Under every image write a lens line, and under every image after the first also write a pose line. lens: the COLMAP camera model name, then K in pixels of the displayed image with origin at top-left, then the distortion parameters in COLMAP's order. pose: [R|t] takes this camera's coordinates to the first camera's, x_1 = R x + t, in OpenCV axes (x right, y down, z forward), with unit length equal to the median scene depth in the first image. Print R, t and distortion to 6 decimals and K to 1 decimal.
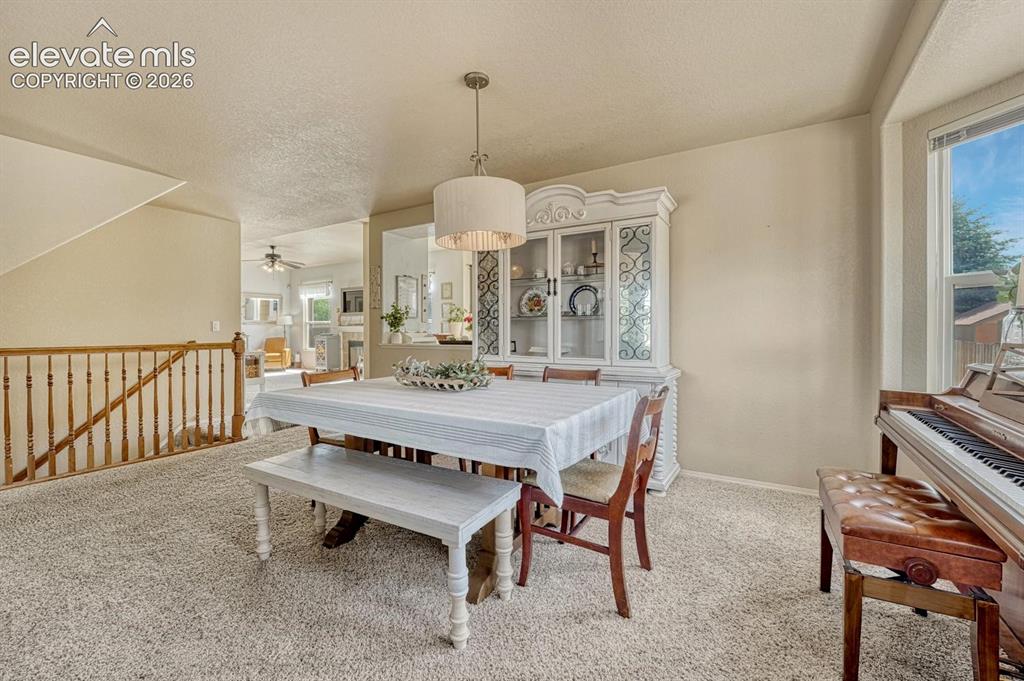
lens RADIAL K [[438.7, 0, 512.5], [0, 438.7, 326.8], [0, 0, 1]] dist [-0.011060, 0.000240]
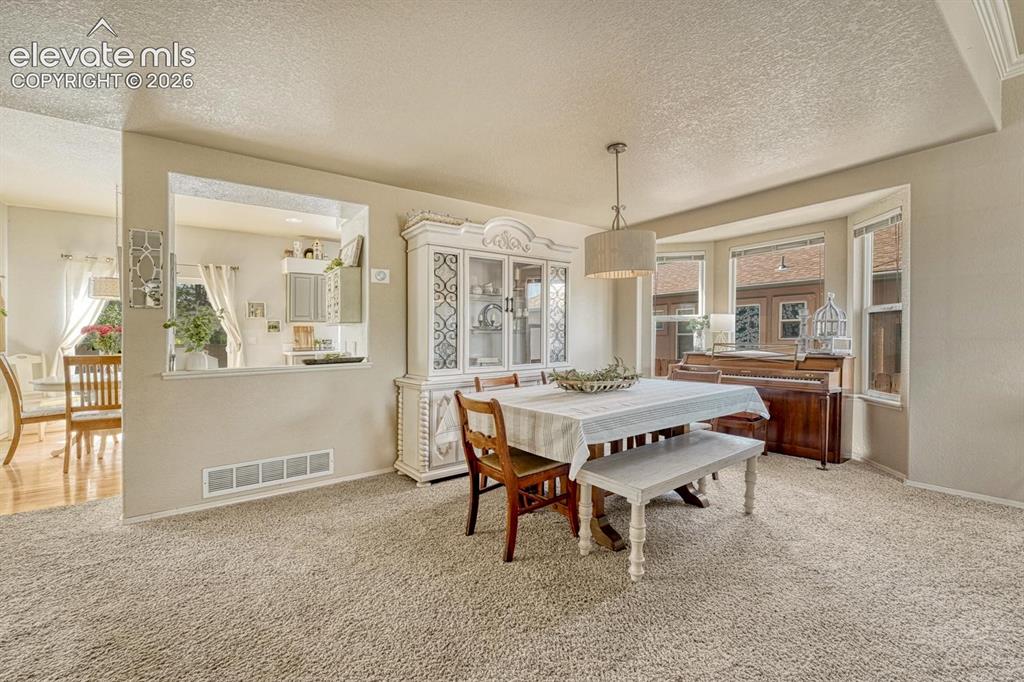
lens RADIAL K [[430.9, 0, 512.0], [0, 430.9, 341.0], [0, 0, 1]] dist [-0.015076, -0.000106]
pose [[0.383462, 0.006768, 0.923532, -0.957383], [0.001046, 0.999969, -0.007763, 0.013599], [-0.923556, 0.003943, 0.383443, 0.559247]]
